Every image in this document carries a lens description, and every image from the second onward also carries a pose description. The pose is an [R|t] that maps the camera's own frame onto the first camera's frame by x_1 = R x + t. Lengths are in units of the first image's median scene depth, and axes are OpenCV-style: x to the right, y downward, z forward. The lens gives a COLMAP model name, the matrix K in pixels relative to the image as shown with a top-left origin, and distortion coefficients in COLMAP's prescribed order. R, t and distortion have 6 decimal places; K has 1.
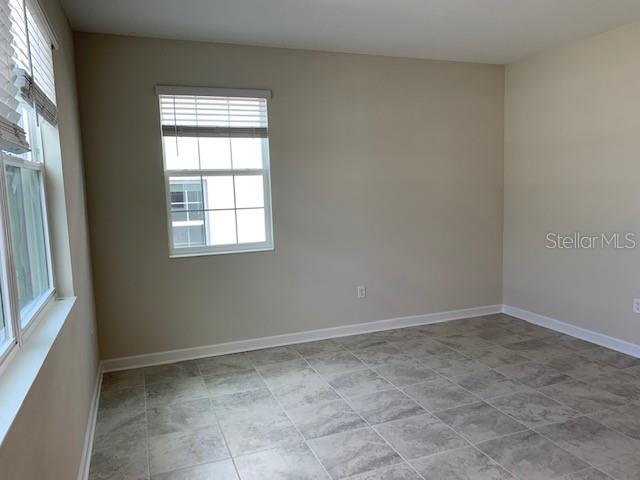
lens RADIAL K [[490.9, 0, 324.2], [0, 490.9, 232.7], [0, 0, 1]] dist [0.029295, -0.011135]
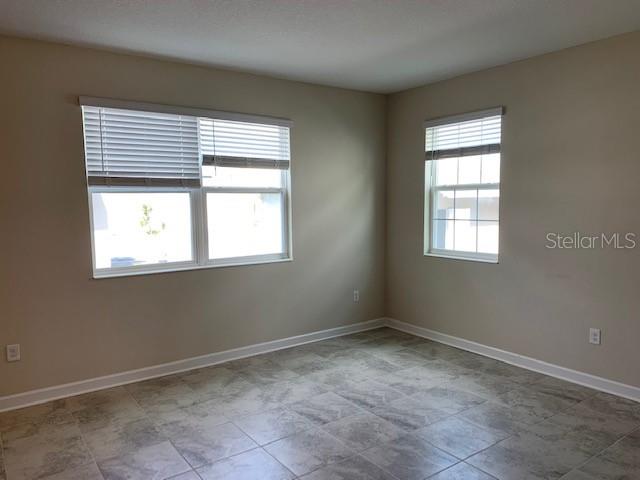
lens RADIAL K [[490.9, 0, 324.2], [0, 490.9, 232.7], [0, 0, 1]] dist [0.029295, -0.011135]
pose [[0.242258, 0.090970, -0.965938, 0.909113], [-0.092173, 0.993249, 0.070425, -0.076360], [0.965824, 0.071972, 0.249007, 0.459437]]
